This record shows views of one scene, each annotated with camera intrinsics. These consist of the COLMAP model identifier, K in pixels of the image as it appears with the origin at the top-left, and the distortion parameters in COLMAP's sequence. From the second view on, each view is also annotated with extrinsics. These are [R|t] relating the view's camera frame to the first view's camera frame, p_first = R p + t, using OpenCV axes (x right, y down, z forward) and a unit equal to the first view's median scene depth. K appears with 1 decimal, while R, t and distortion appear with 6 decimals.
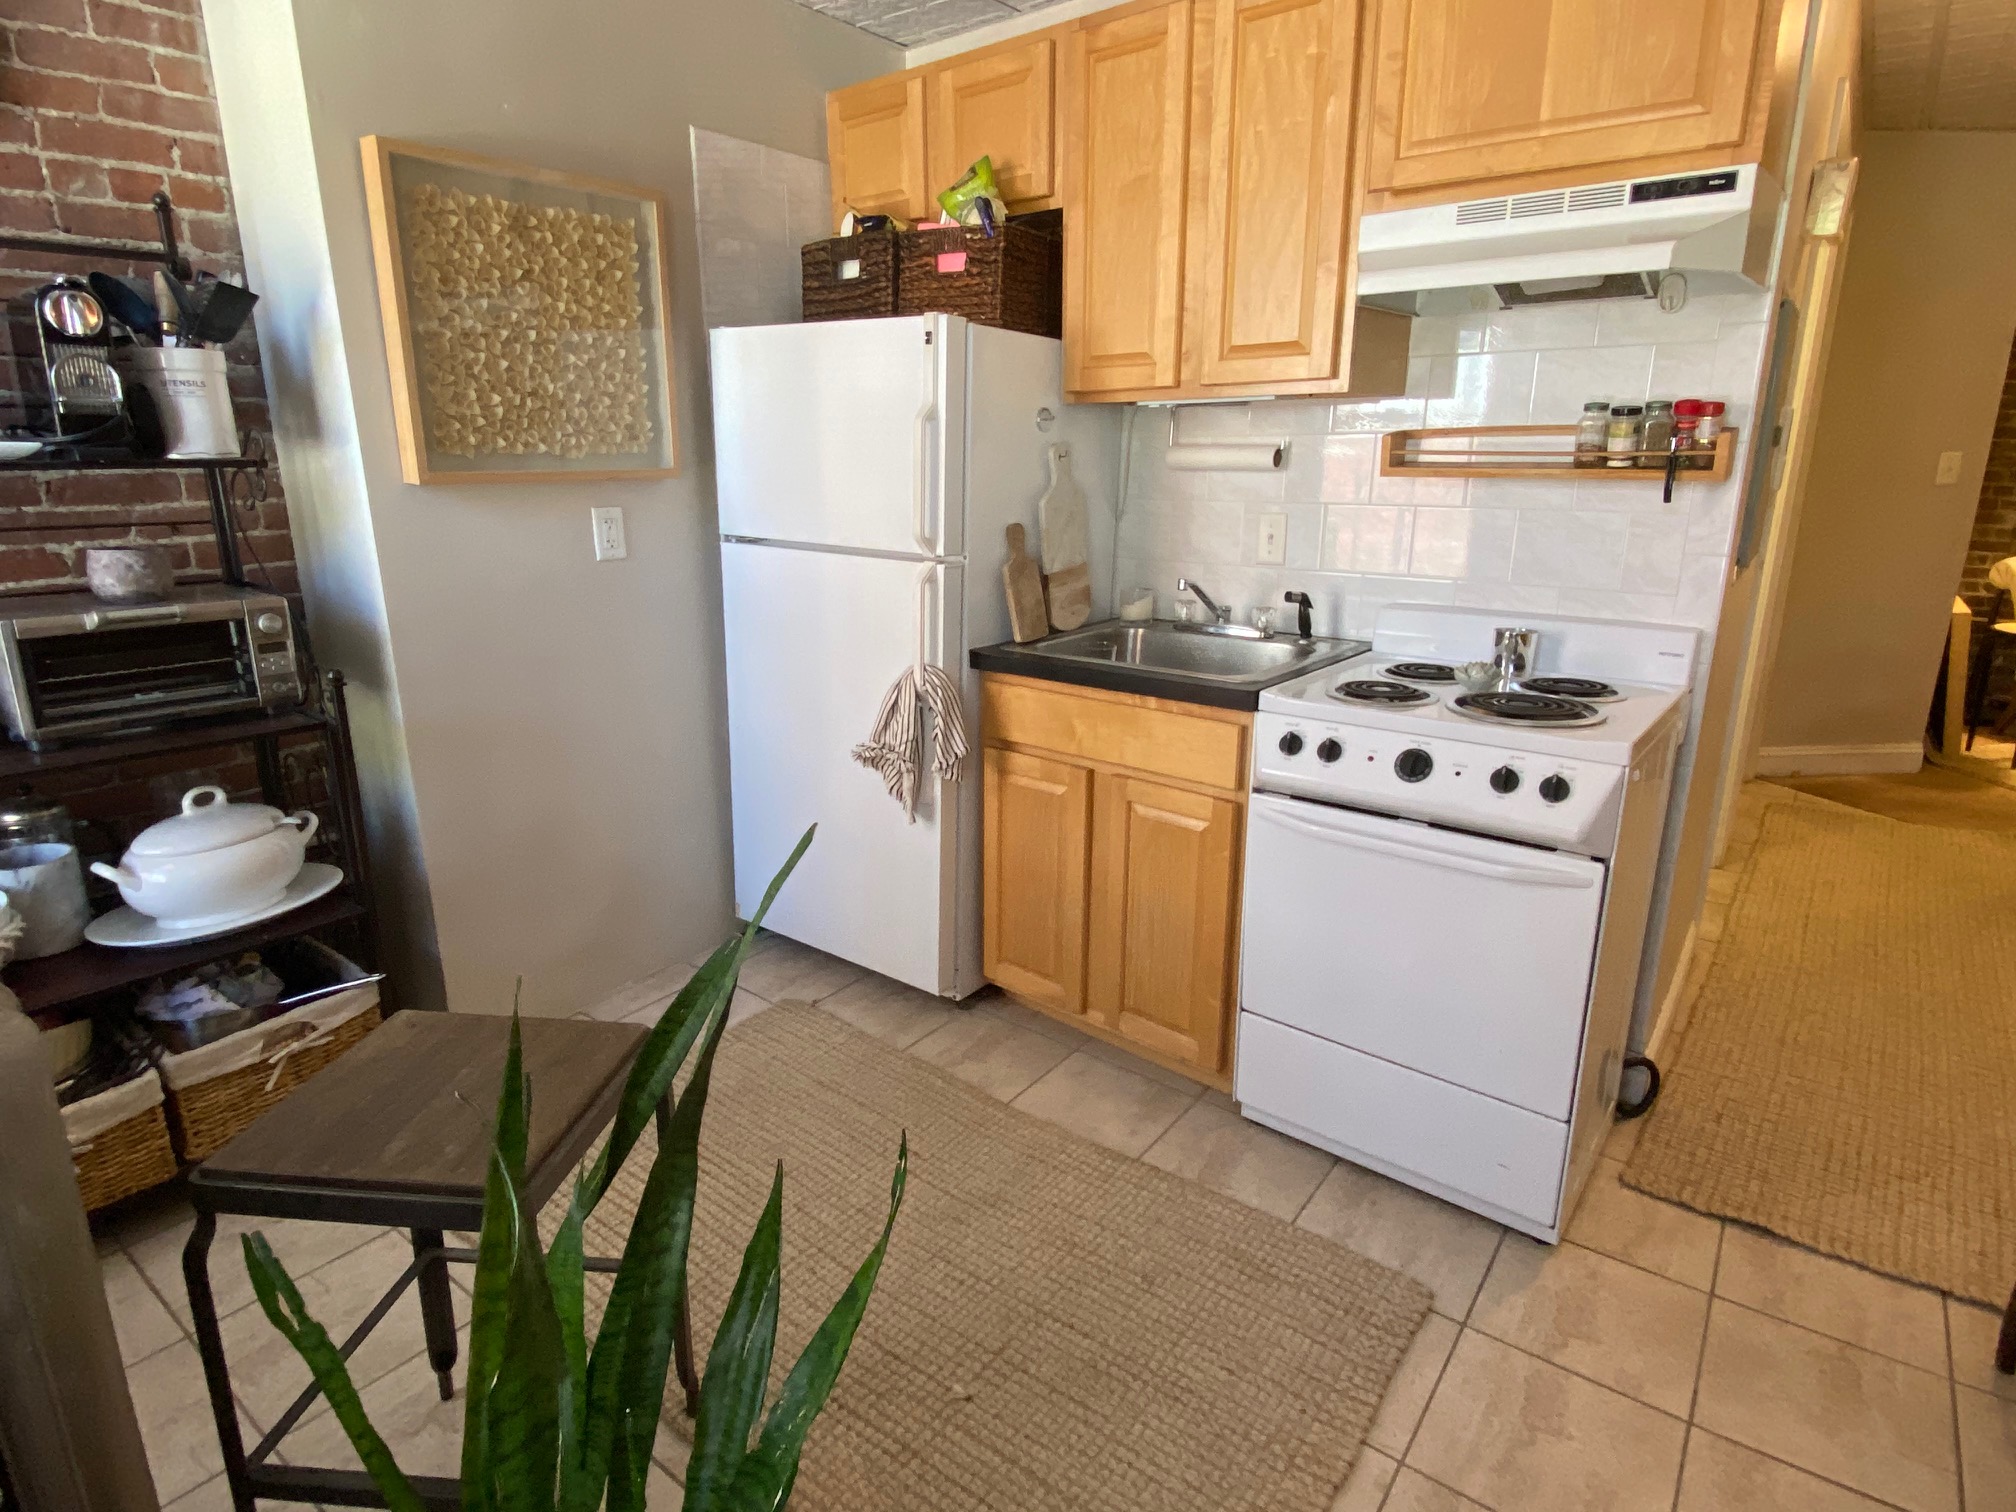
lens RADIAL K [[1076.4, 0, 1005.9], [0, 1076.4, 741.9], [0, 0, 1]] dist [0.012902, -0.004624]
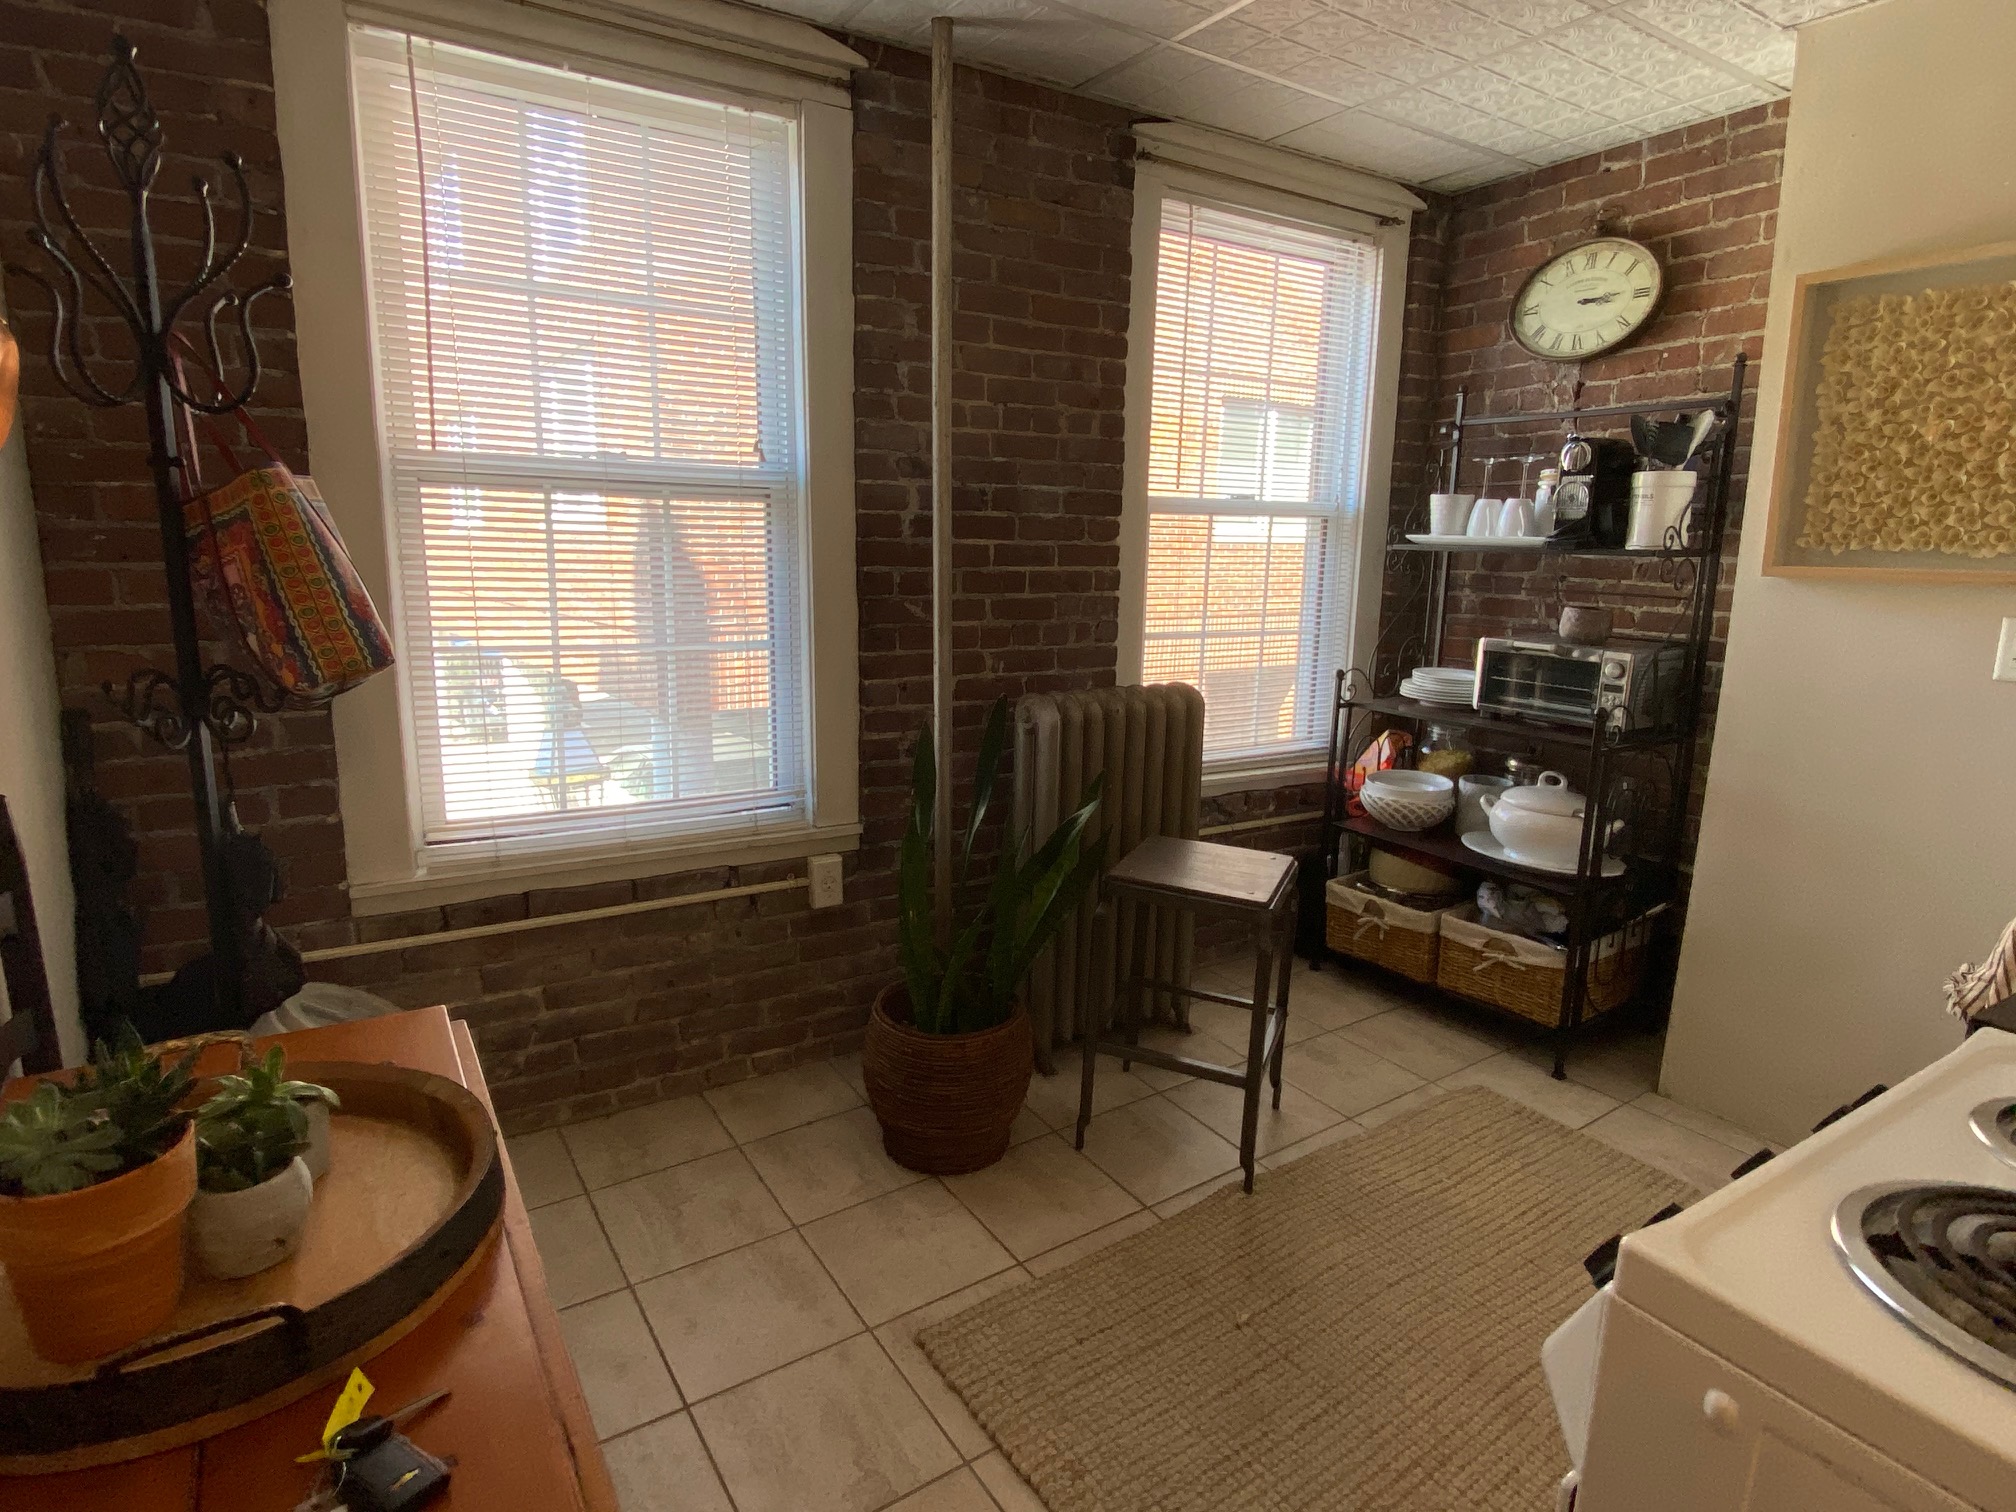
lens RADIAL K [[1076.4, 0, 1005.5], [0, 1076.4, 753.1], [0, 0, 1]] dist [0.012902, -0.004624]
pose [[-0.339075, 0.183214, -0.922746, 0.836644], [-0.260594, 0.924179, 0.279257, -0.195024], [0.903946, 0.335152, -0.265622, 0.720737]]
